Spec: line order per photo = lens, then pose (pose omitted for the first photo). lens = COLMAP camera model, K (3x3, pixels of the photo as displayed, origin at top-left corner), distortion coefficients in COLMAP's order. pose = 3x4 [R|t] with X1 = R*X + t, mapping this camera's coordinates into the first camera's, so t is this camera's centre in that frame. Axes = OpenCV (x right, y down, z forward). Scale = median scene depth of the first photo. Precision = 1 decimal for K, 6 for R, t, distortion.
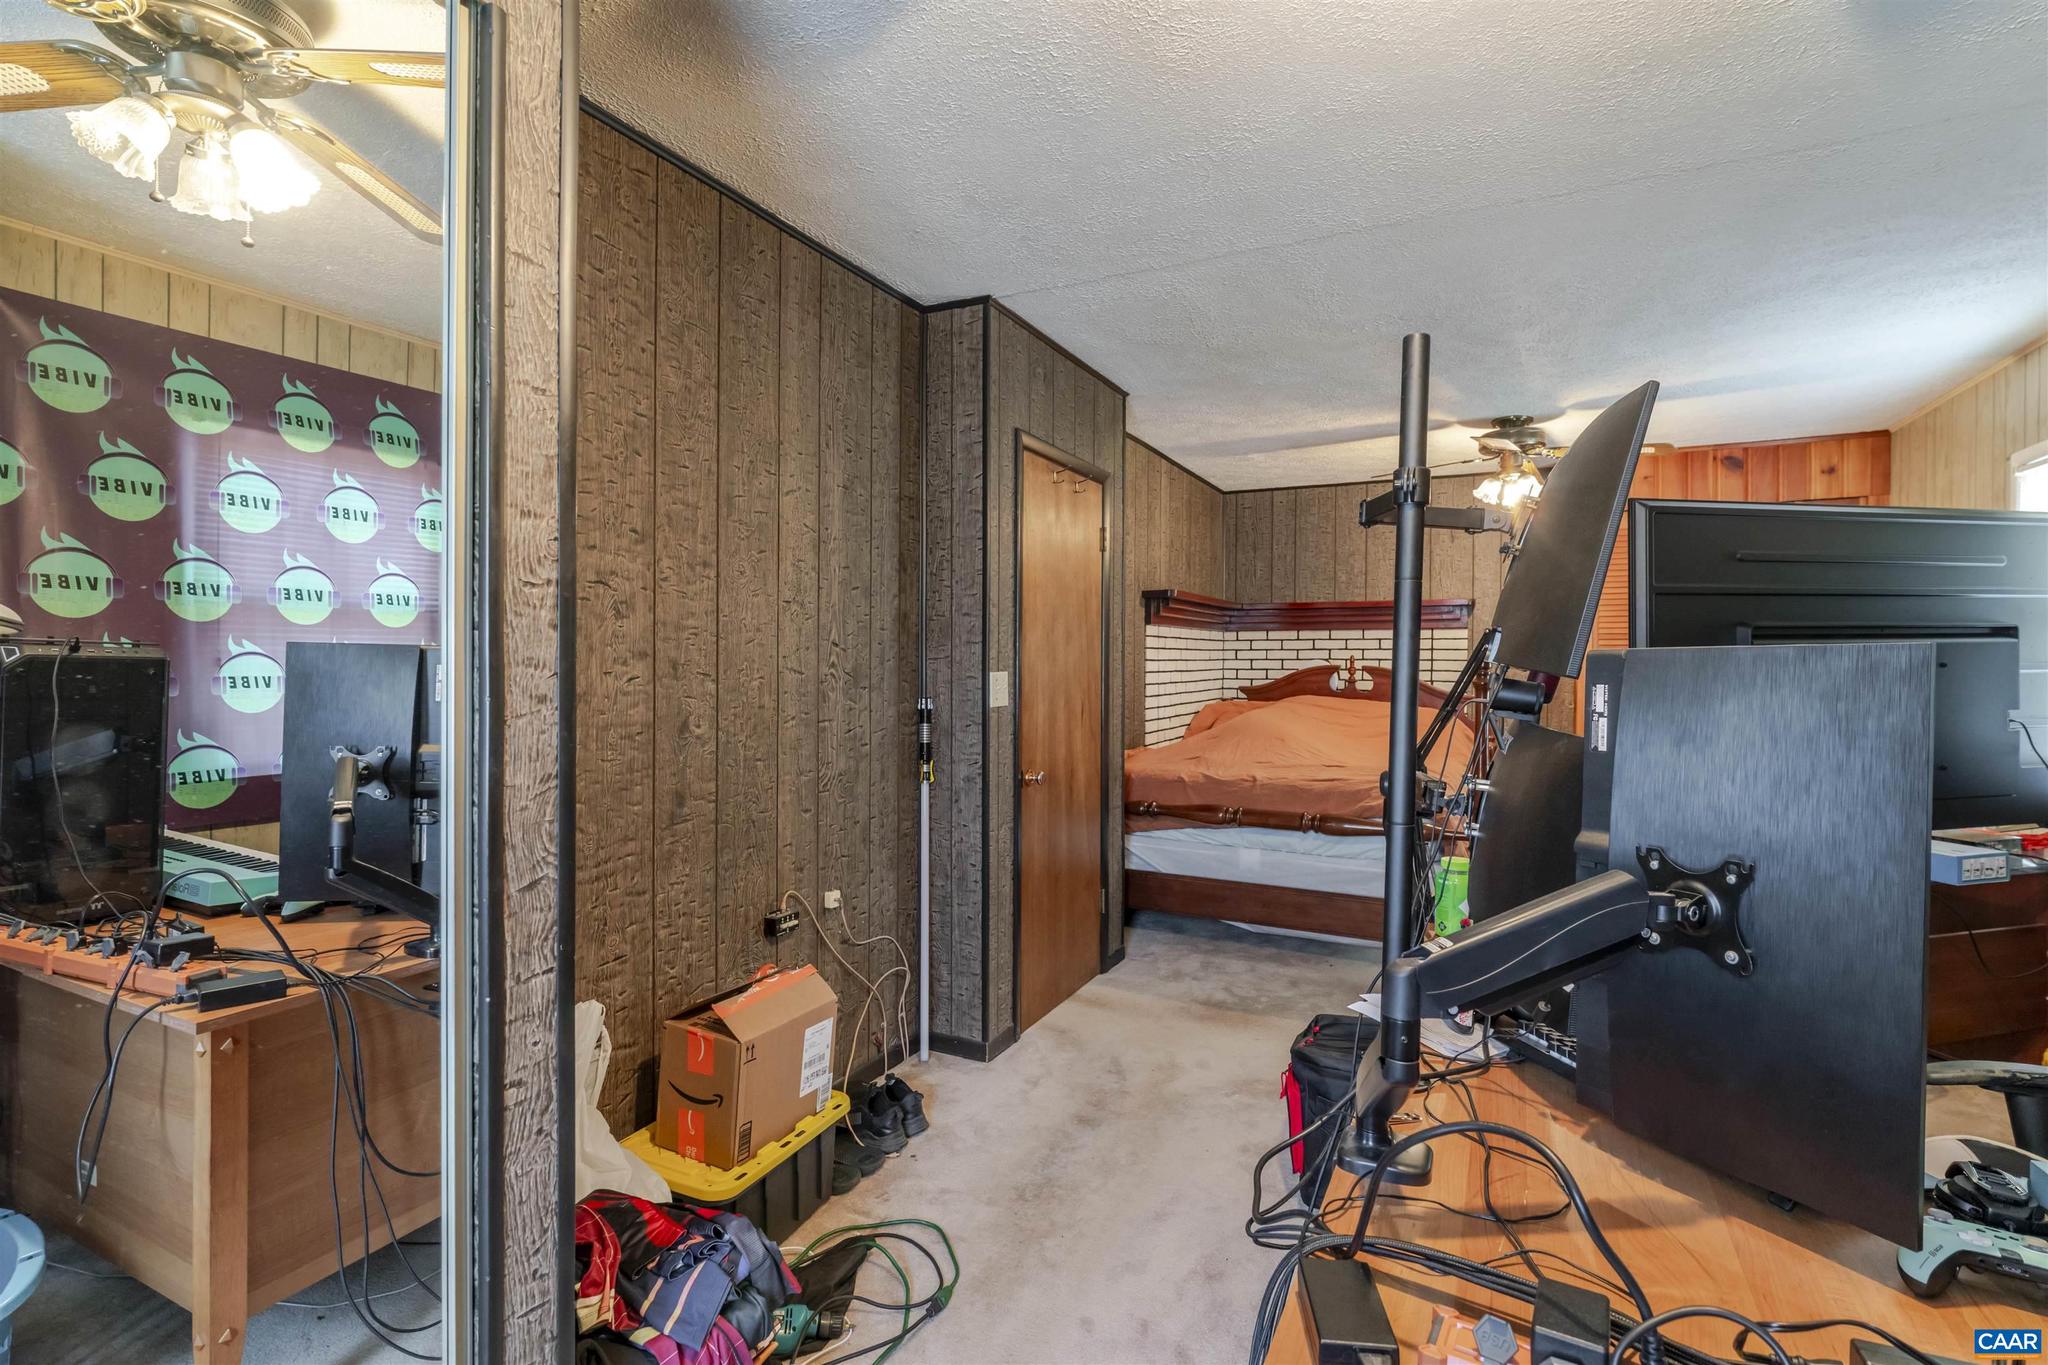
lens RADIAL K [[977.4, 0, 1024.8], [0, 977.4, 672.0], [0, 0, 1]] dist [-0.004163, 0.000031]
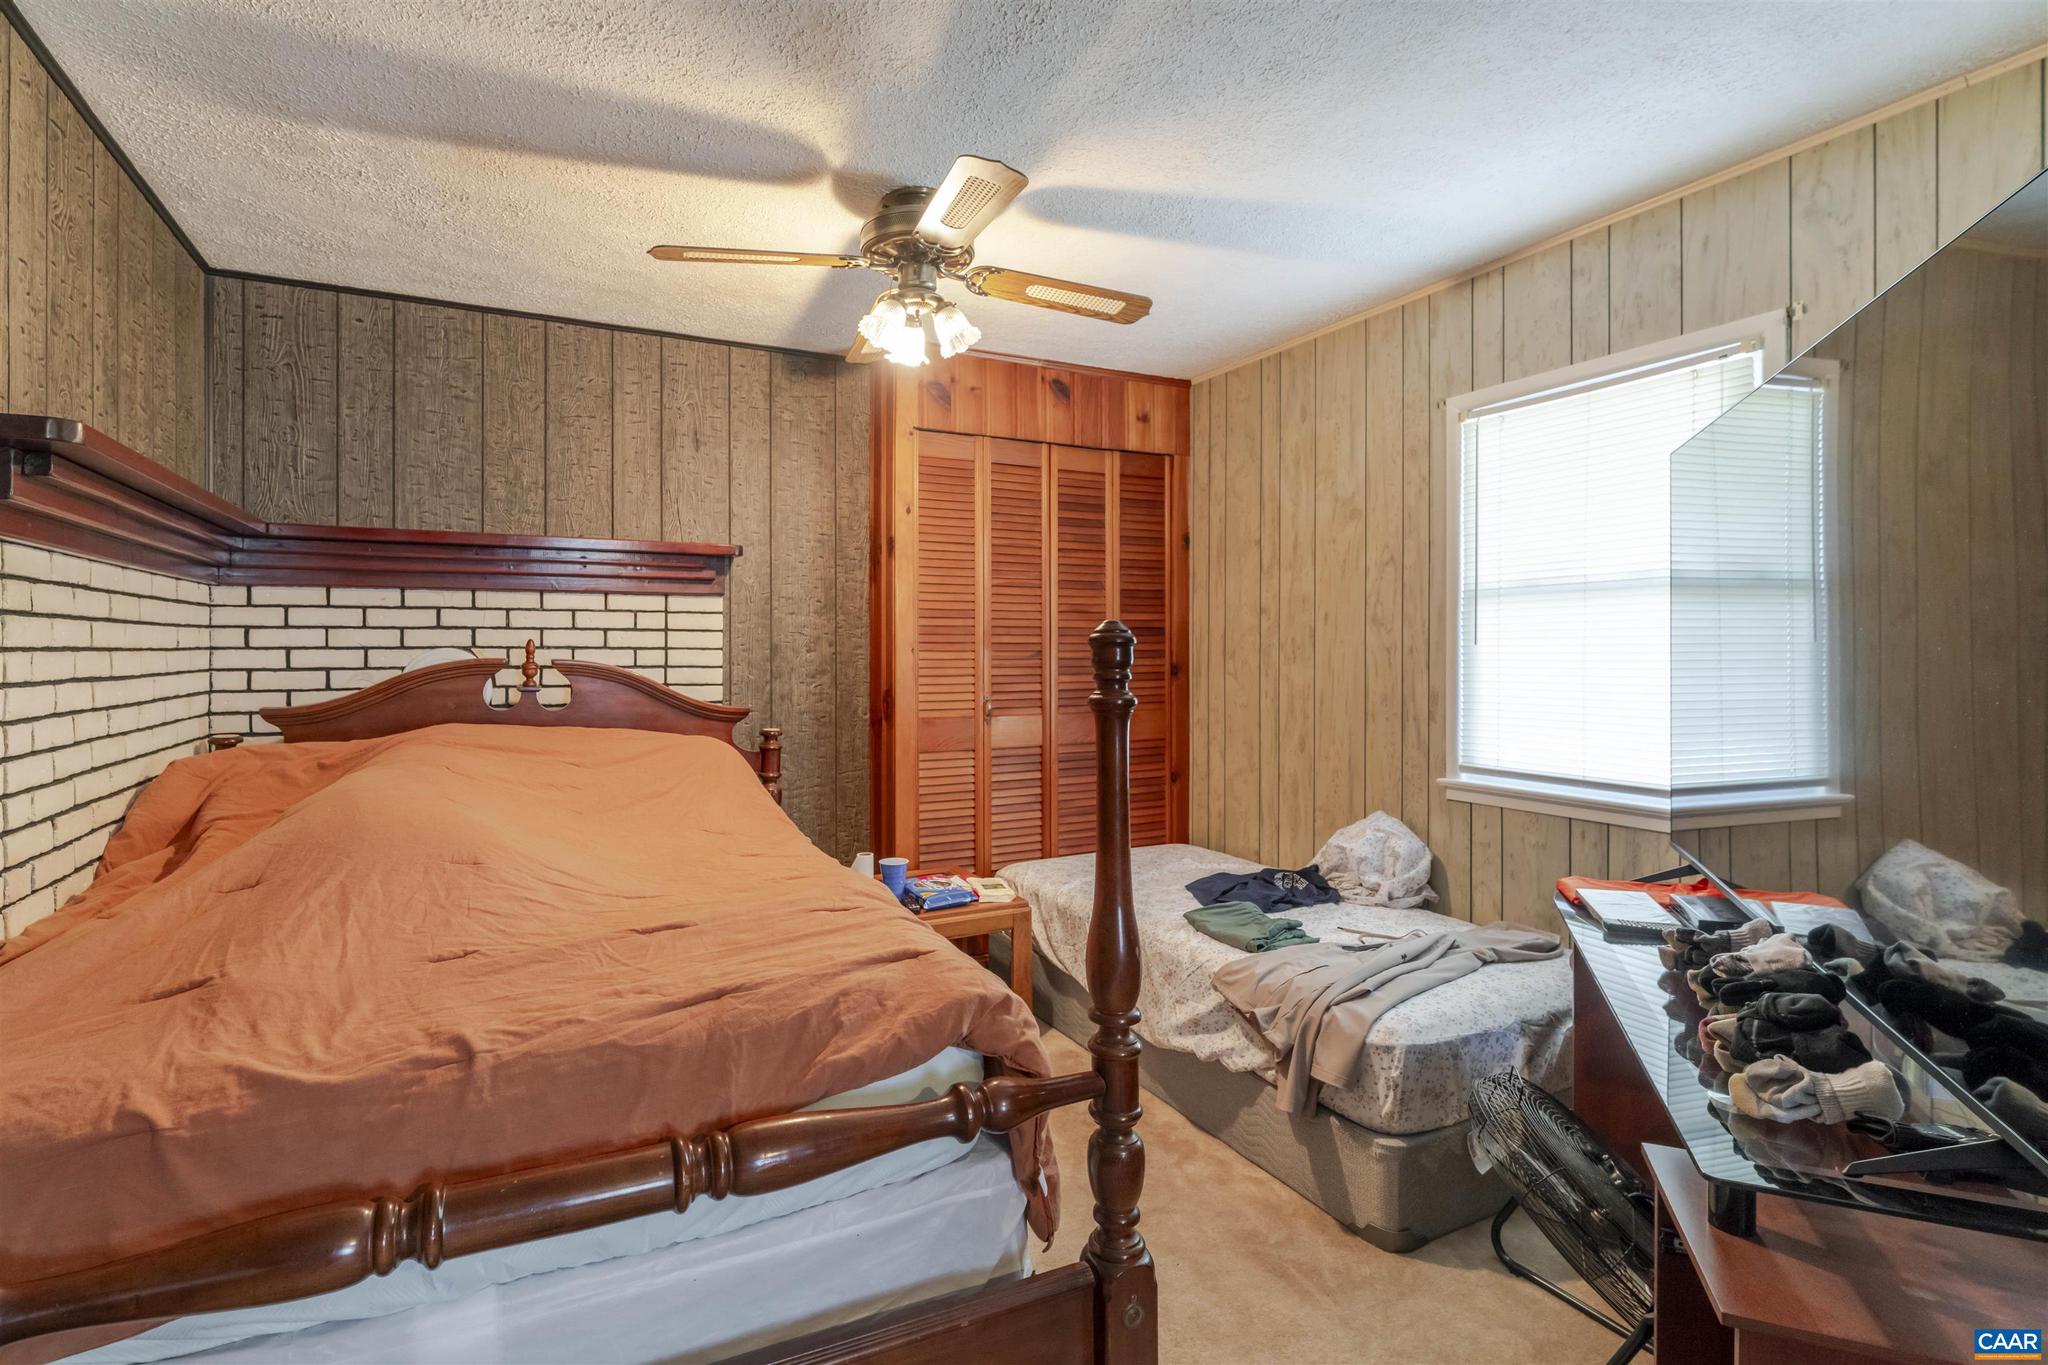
lens RADIAL K [[977.4, 0, 994.8], [0, 977.4, 654.8], [0, 0, 1]] dist [-0.004163, 0.000031]
pose [[0.598116, -0.006987, 0.801379, 0.066122], [0.012401, 0.999923, -0.000538, -0.005502], [-0.801313, 0.010260, 0.598157, 0.480724]]
